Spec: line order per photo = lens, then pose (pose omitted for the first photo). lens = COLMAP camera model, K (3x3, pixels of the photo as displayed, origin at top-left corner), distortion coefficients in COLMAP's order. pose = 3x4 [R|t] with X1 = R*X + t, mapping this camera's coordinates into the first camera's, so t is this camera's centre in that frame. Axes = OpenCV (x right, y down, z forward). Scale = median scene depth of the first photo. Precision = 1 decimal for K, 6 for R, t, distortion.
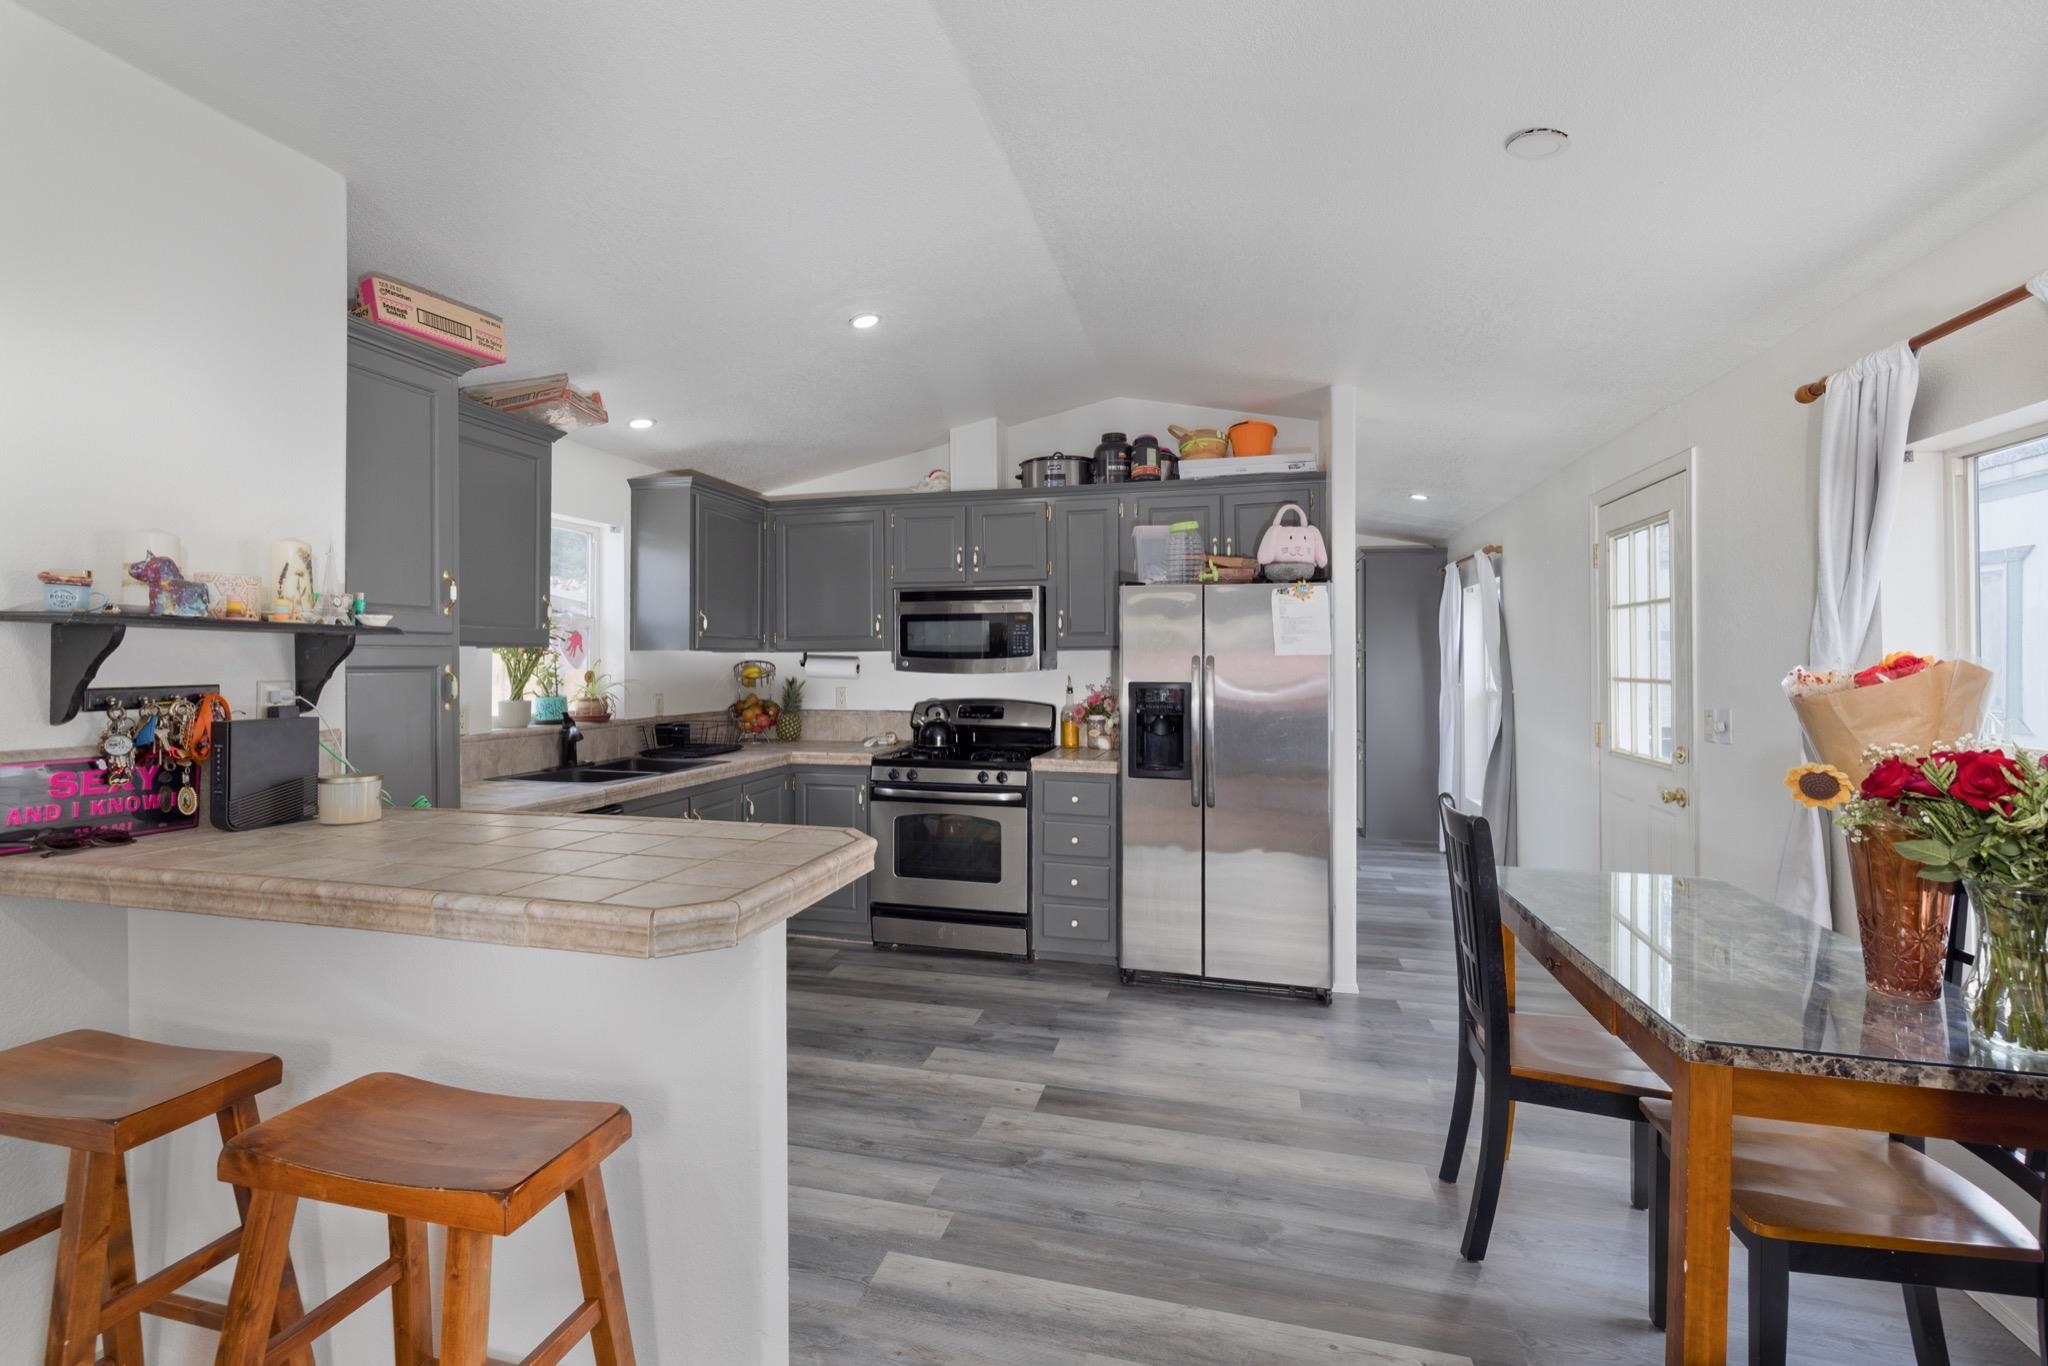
lens RADIAL K [[888.5, 0, 1030.6], [0, 888.5, 682.1], [0, 0, 1]] dist [0.001560, 0.000182]
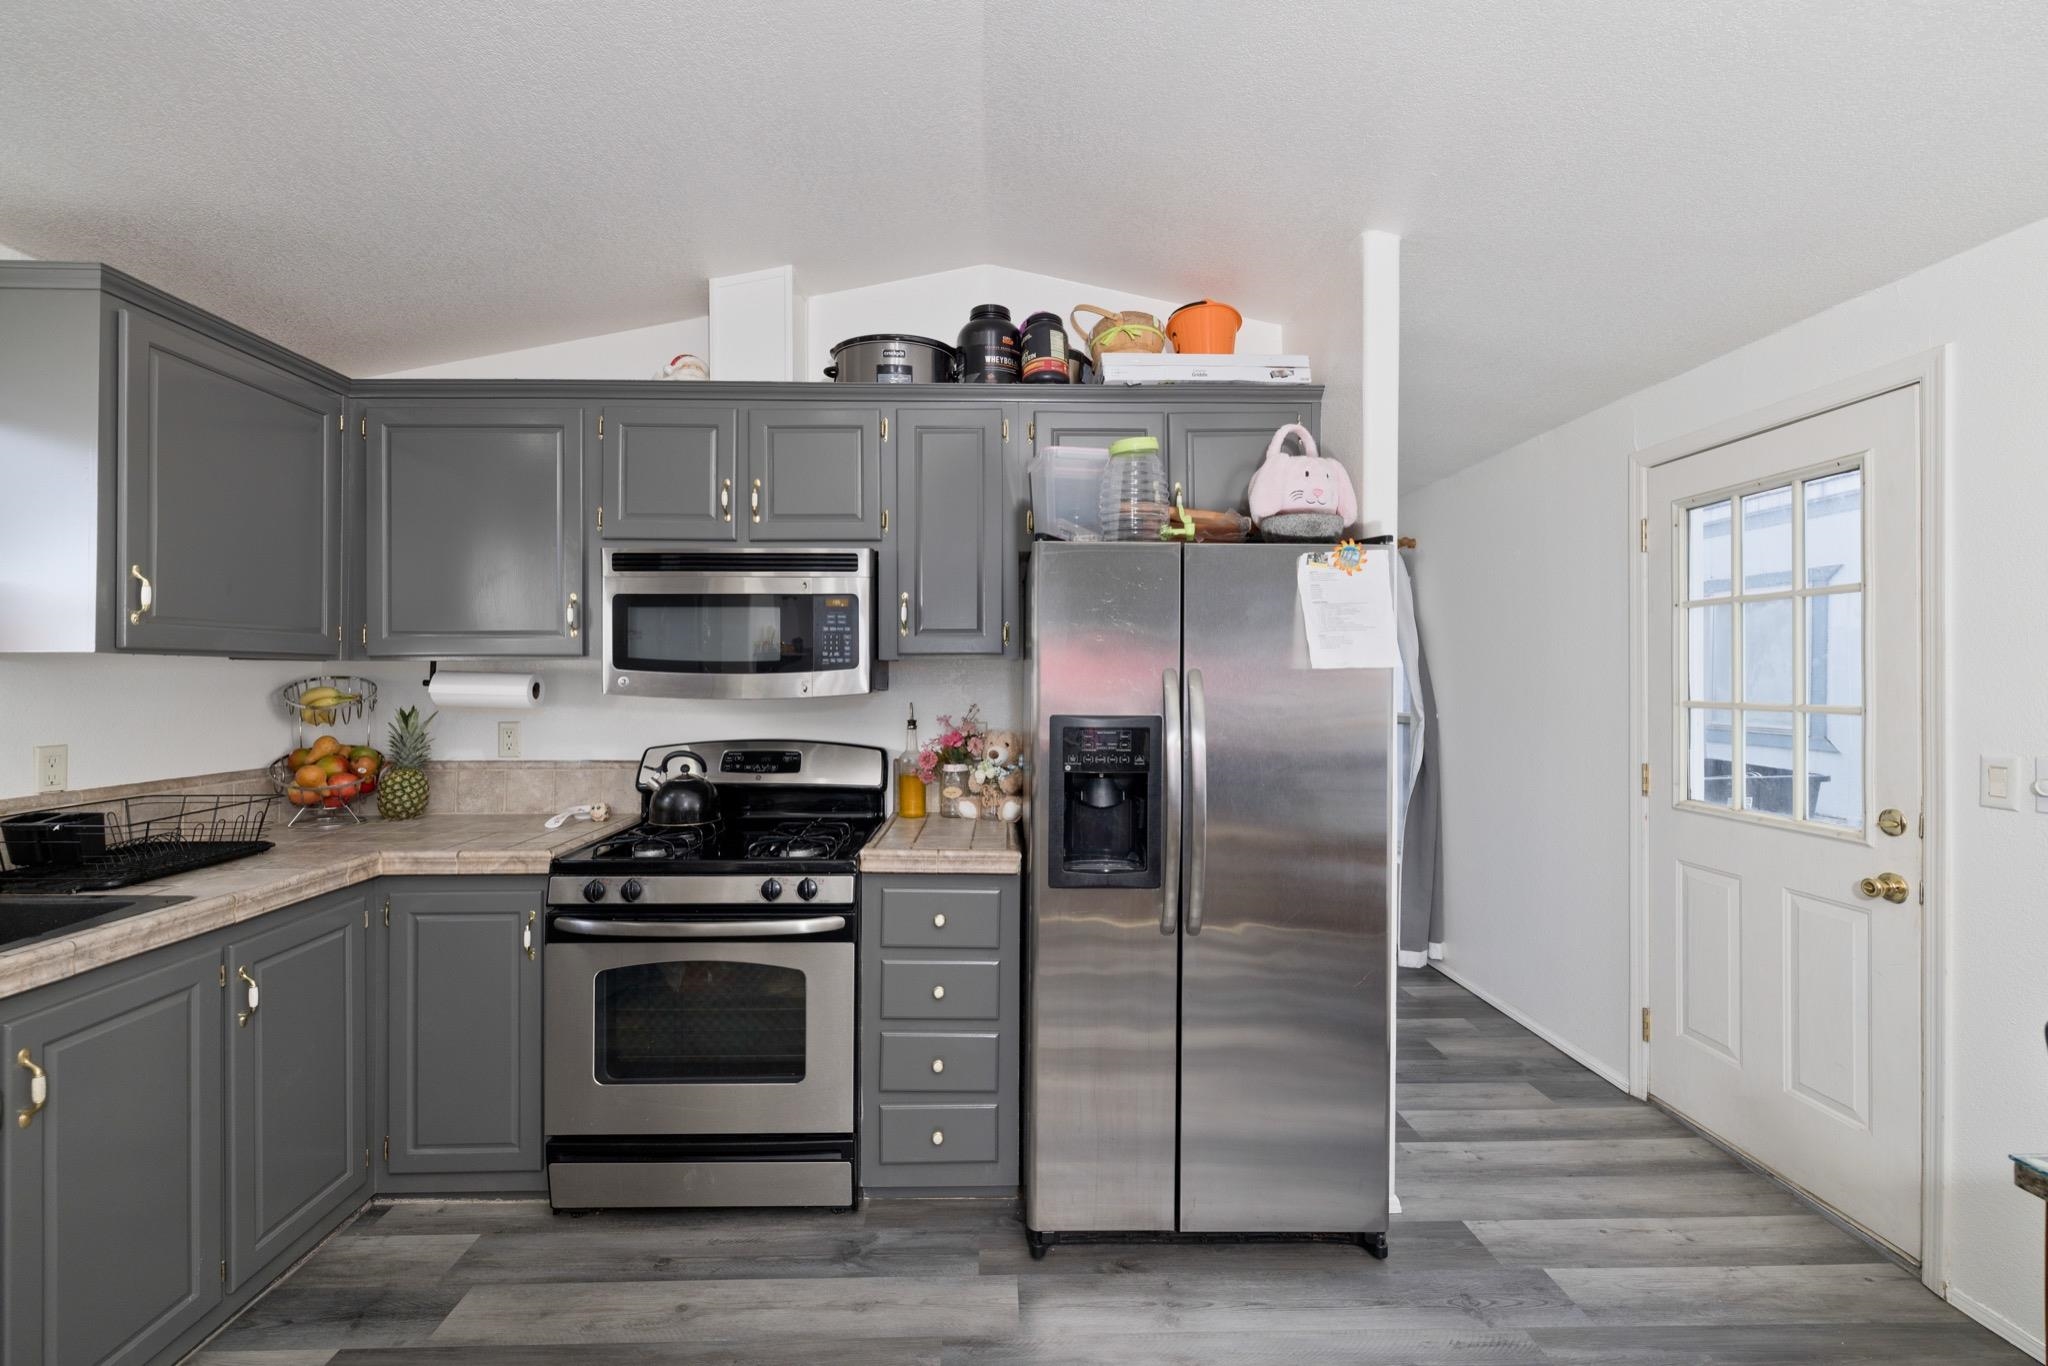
lens RADIAL K [[888.5, 0, 1022.4], [0, 888.5, 678.4], [0, 0, 1]] dist [0.001560, 0.000182]
pose [[0.967547, 0.002066, 0.252684, -0.041863], [0.003621, 0.999751, -0.022040, -0.010012], [-0.252667, 0.022240, 0.967298, 0.422980]]
